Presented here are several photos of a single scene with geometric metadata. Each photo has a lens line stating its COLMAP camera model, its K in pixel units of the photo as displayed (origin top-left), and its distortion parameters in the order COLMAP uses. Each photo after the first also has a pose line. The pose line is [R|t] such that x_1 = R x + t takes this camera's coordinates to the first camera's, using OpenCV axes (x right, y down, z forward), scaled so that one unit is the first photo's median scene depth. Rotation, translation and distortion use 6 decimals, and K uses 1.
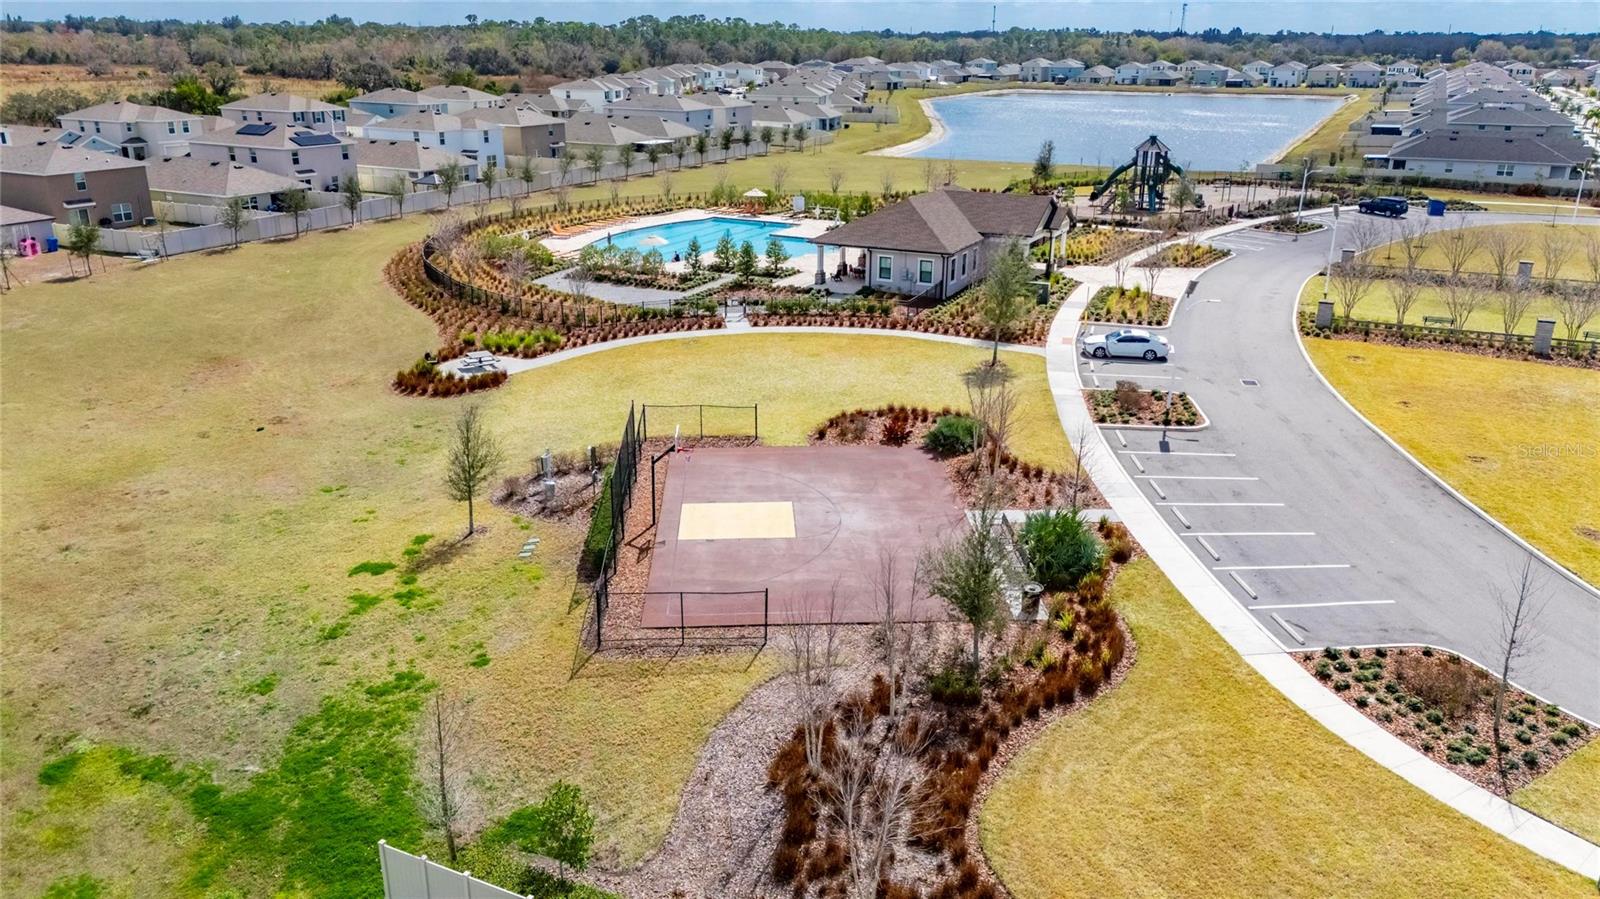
lens RADIAL K [[1154.5, 0, 800.0], [0, 1154.5, 449.5], [0, 0, 1]] dist [0.018979, -0.003018]
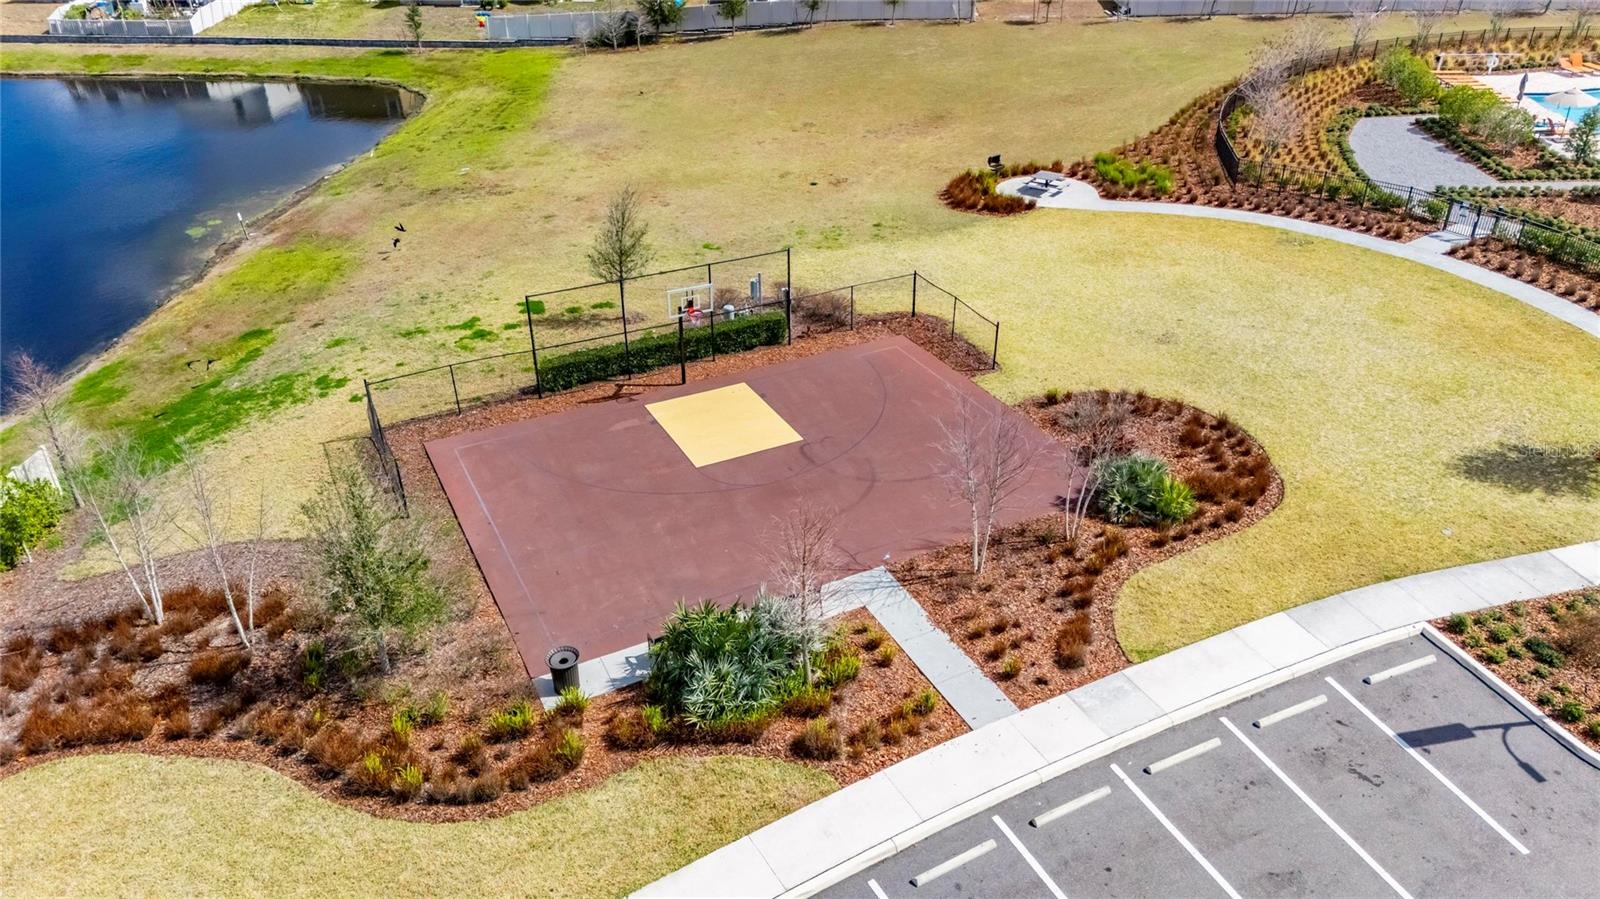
lens RADIAL K [[1154.5, 0, 800.0], [0, 1154.5, 449.5], [0, 0, 1]] dist [0.018979, -0.003018]
pose [[0.406019, 0.449487, -0.795683, 0.642619], [-0.294505, 0.888584, 0.351688, -0.229300], [0.865110, 0.091540, 0.493158, 0.686700]]
